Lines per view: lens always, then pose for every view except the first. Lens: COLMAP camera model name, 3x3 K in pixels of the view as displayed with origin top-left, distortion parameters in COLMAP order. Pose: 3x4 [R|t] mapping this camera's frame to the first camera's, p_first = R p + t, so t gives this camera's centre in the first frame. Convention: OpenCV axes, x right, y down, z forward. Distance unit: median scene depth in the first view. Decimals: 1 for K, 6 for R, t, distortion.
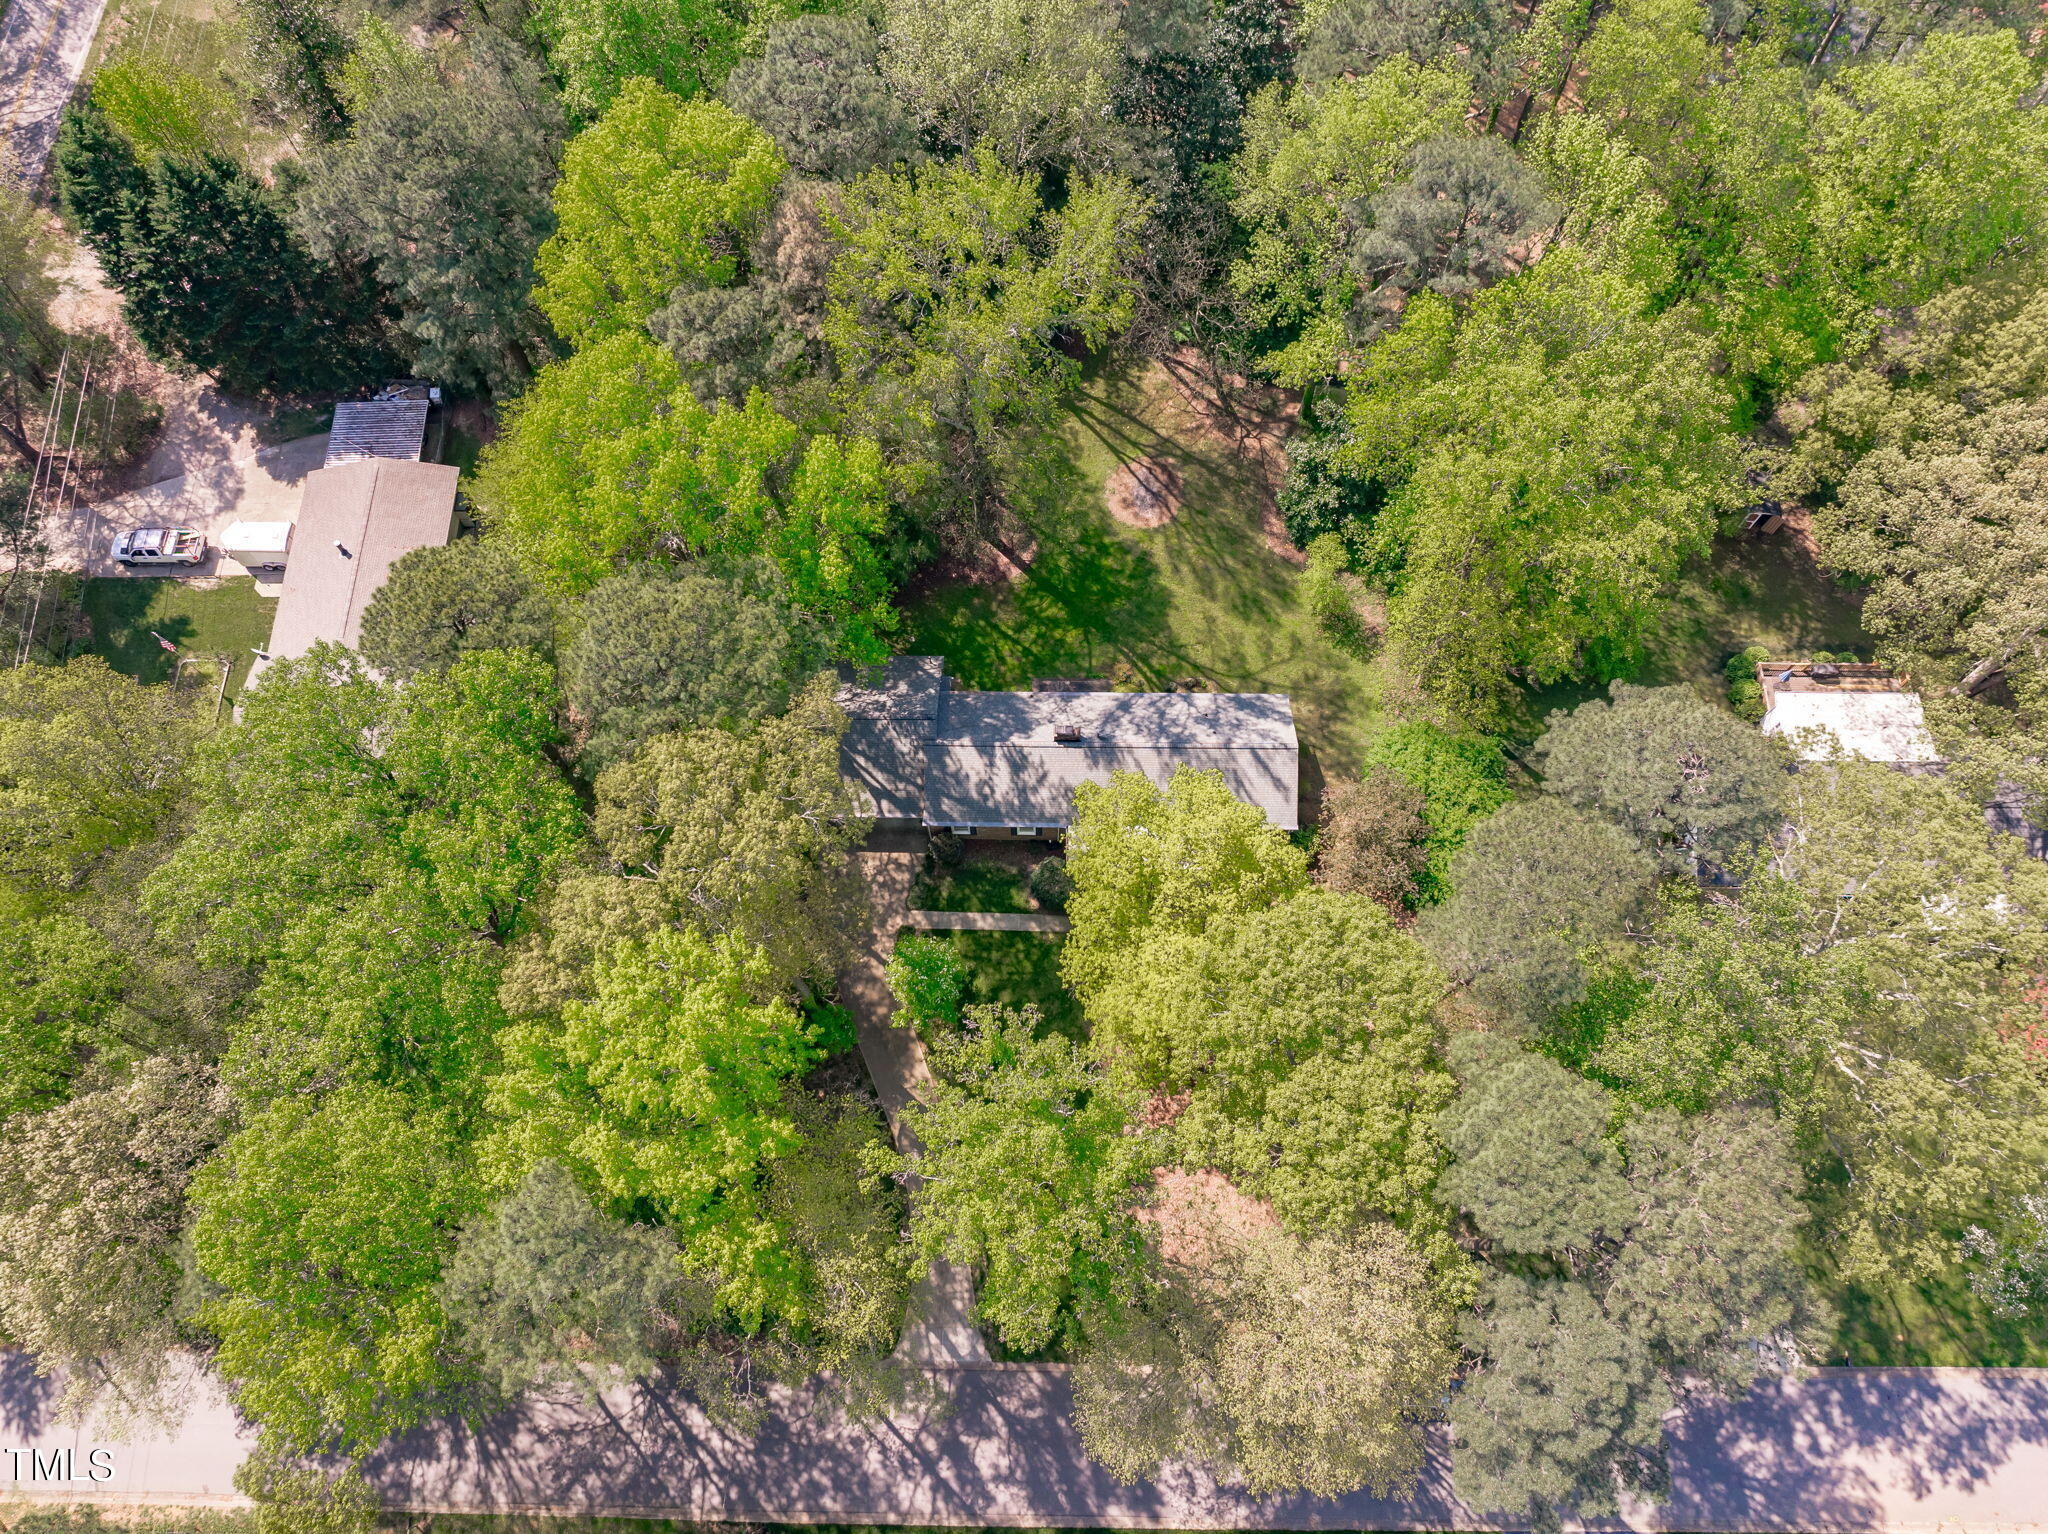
lens RADIAL K [[1458.5, 0, 1036.7], [0, 1458.5, 768.9], [0, 0, 1]] dist [-0.063663, 0.017355]
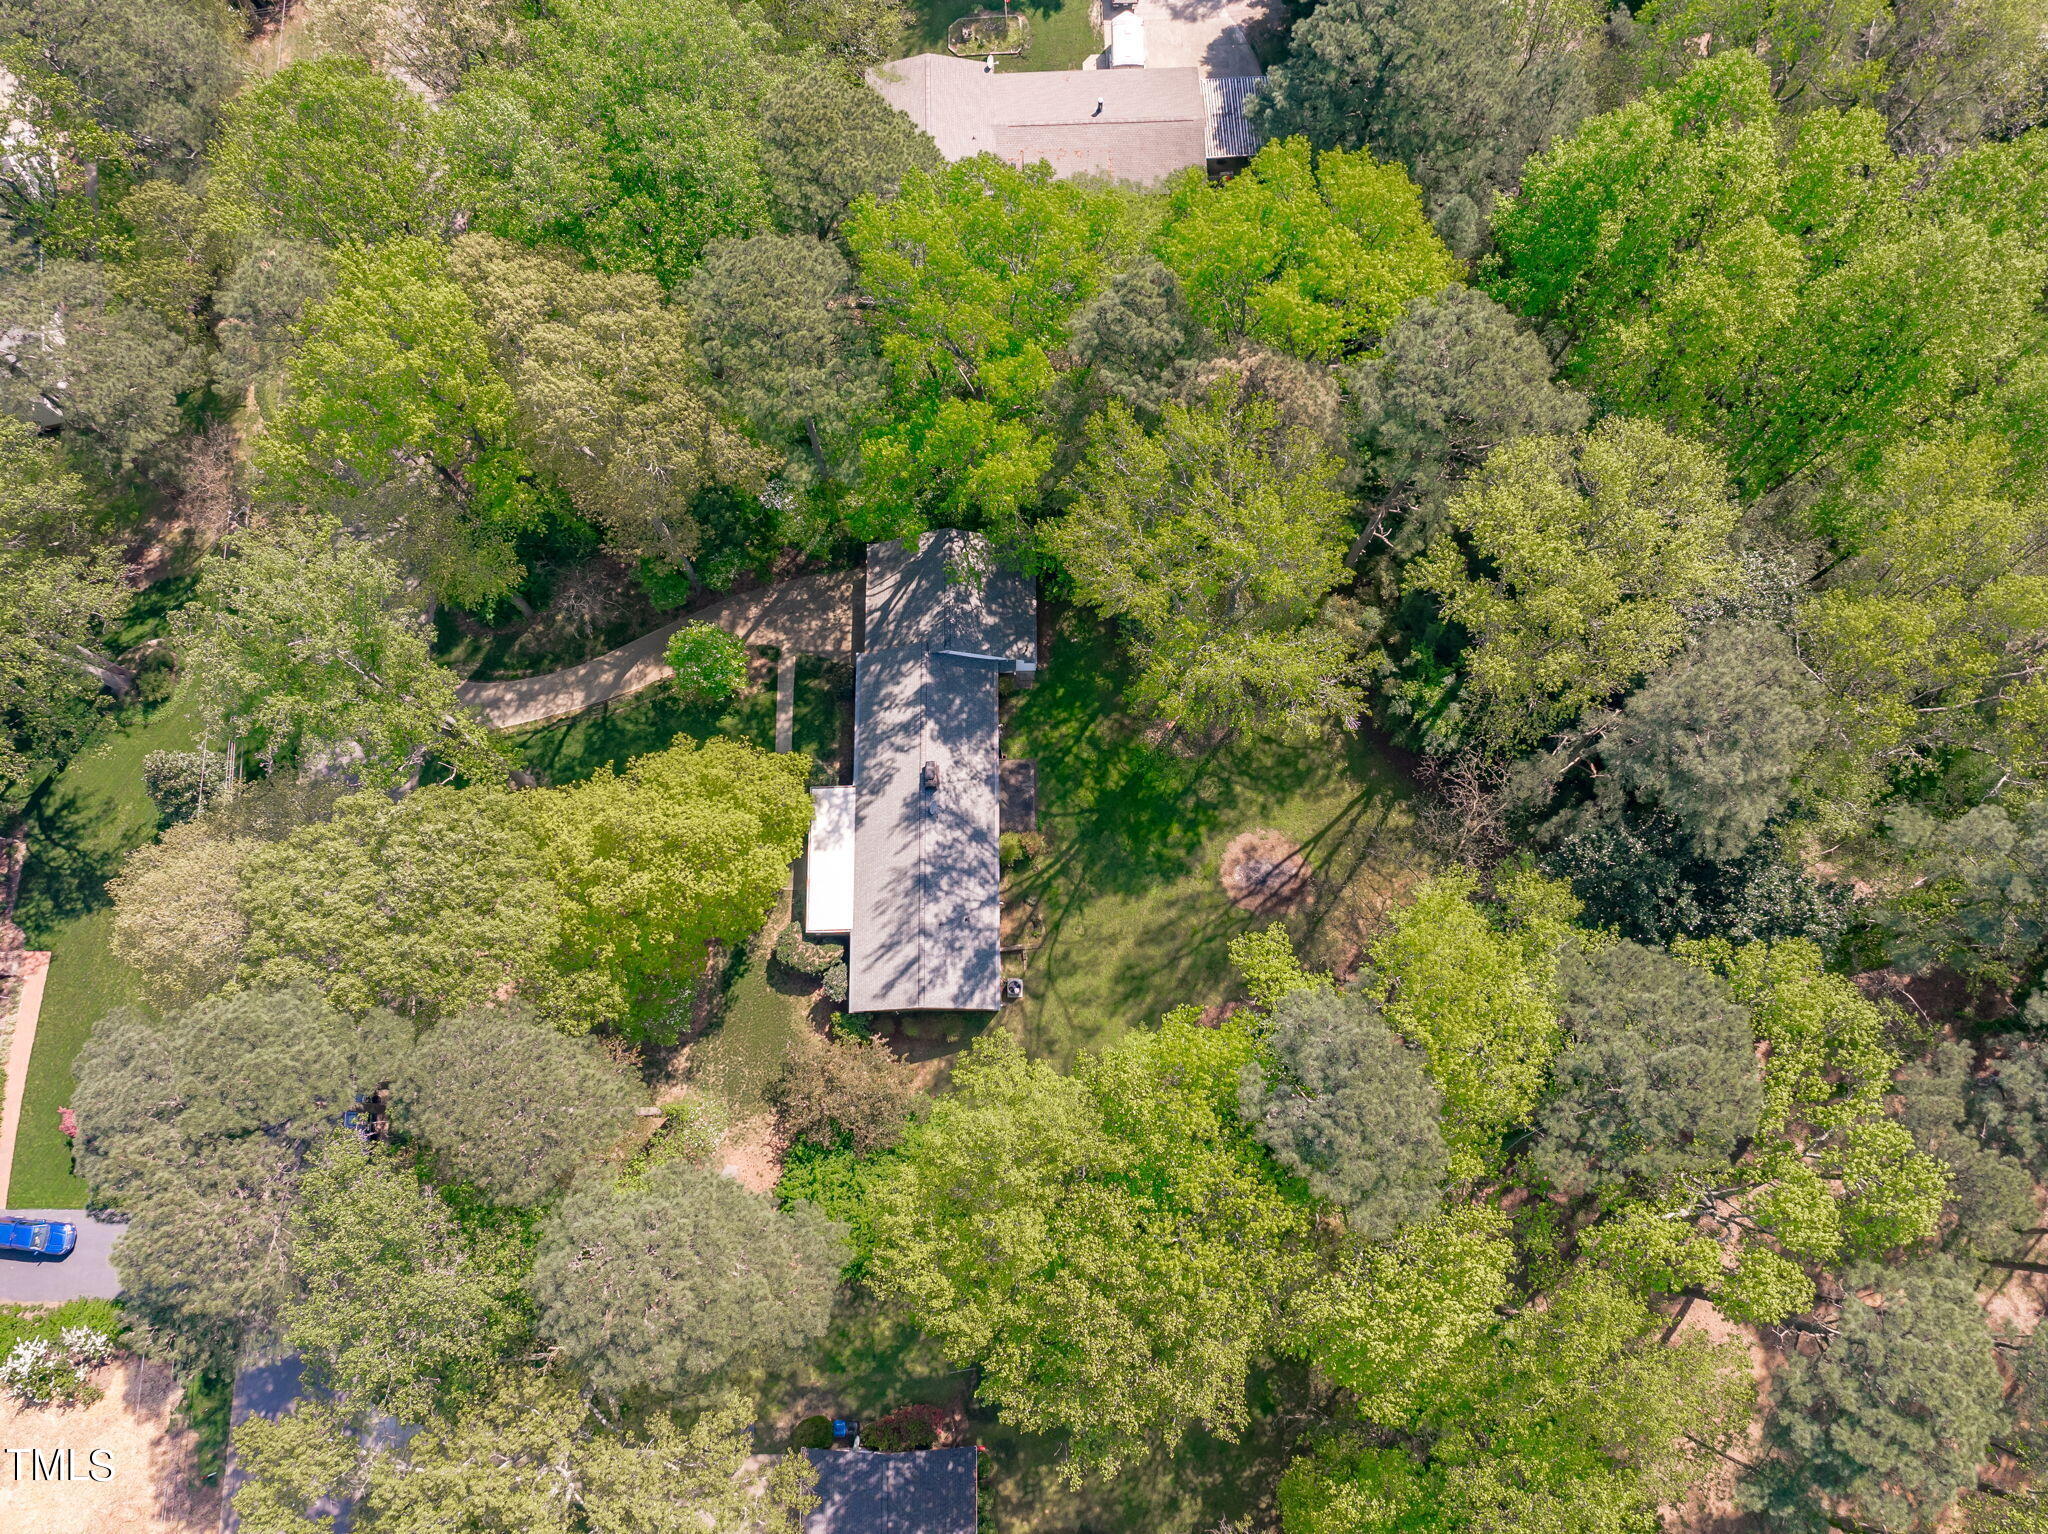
lens RADIAL K [[1458.5, 0, 1029.8], [0, 1458.5, 745.2], [0, 0, 1]] dist [-0.063663, 0.017355]
pose [[0.021909, 0.970274, -0.241015, 0.245854], [-0.915852, 0.116152, 0.384350, -0.474551], [0.400919, 0.212314, 0.891172, 0.121850]]
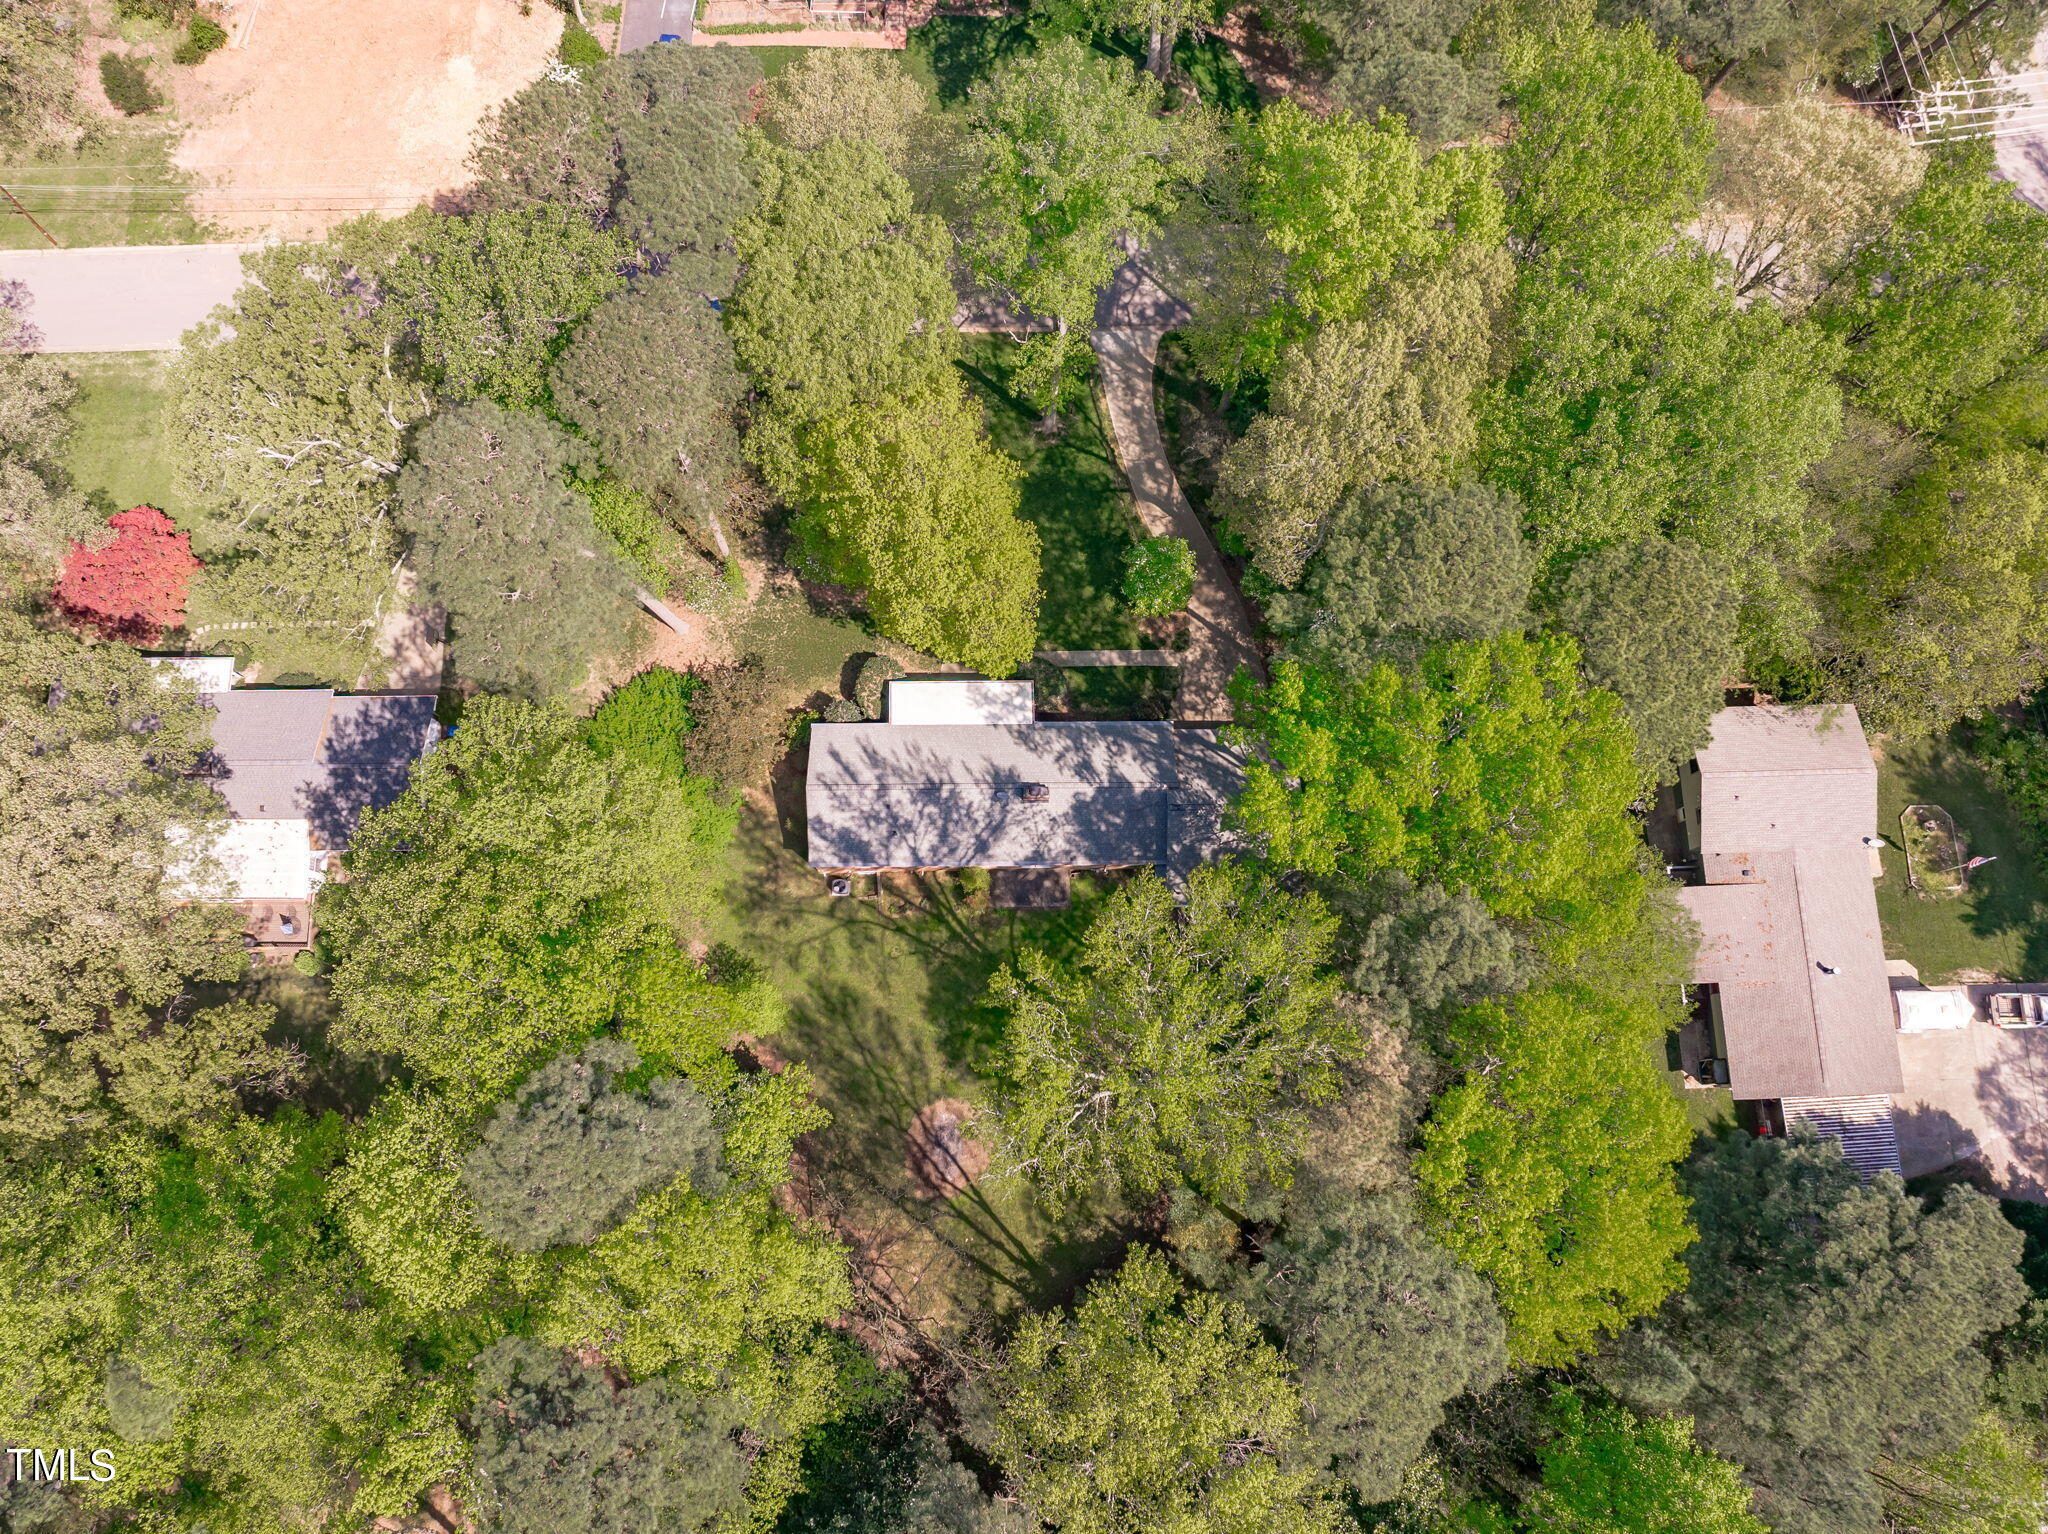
lens RADIAL K [[1458.5, 0, 985.4], [0, 1458.5, 730.0], [0, 0, 1]] dist [-0.063663, 0.017355]
pose [[-0.999740, 0.017667, 0.014383, 0.041113], [-0.005617, -0.803018, 0.595928, -0.581497], [0.022078, 0.595693, 0.802909, 0.170360]]
